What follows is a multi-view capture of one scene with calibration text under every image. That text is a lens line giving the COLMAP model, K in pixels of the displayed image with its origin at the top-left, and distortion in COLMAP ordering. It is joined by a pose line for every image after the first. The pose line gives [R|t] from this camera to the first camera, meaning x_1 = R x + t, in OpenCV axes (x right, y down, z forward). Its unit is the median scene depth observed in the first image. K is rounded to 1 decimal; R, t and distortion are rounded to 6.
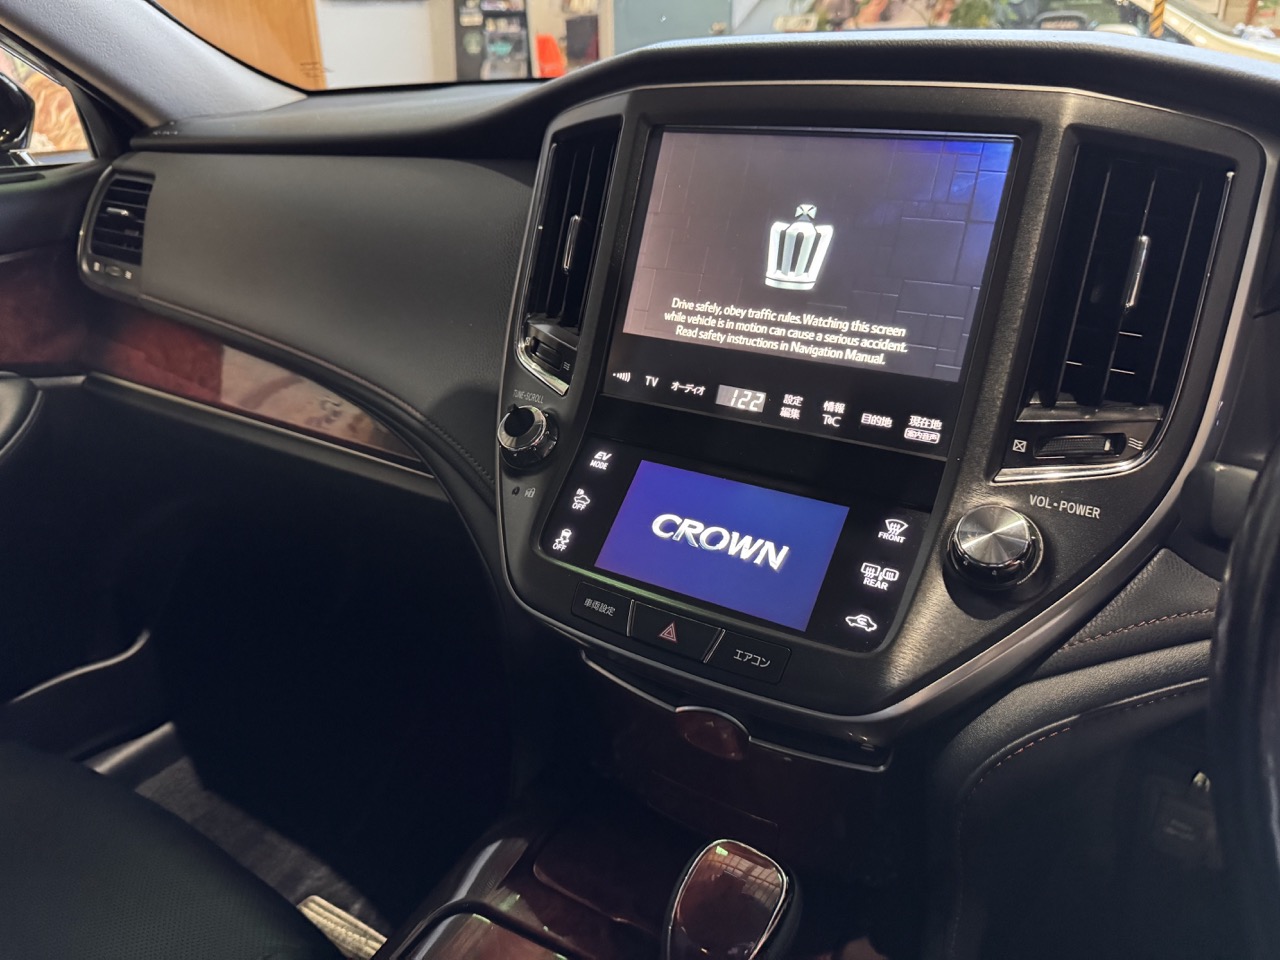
lens RADIAL K [[904.6, 0, 639.2], [0, 904.6, 478.0], [0, 0, 1]] dist [0.013693, 0.001396]
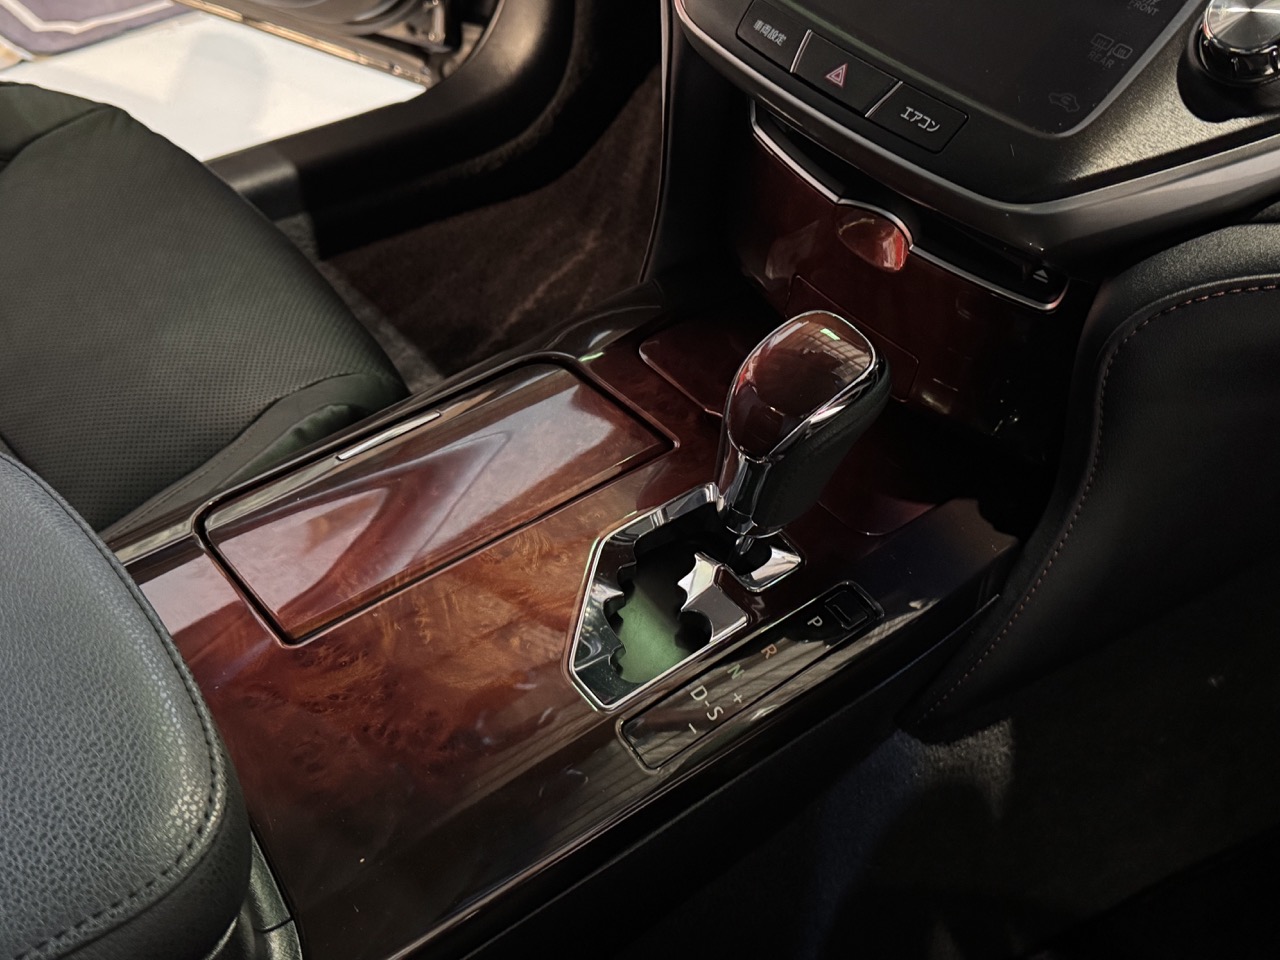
lens RADIAL K [[1367.3, 0, 641.4], [0, 1367.3, 480.7], [0, 0, 1]] dist [-0.005477, 0.000000]
pose [[0.941684, 0.278851, -0.188343, 0.200660], [-0.204364, 0.918599, 0.338247, 0.126586], [0.267332, -0.280031, 0.922017, -0.287383]]
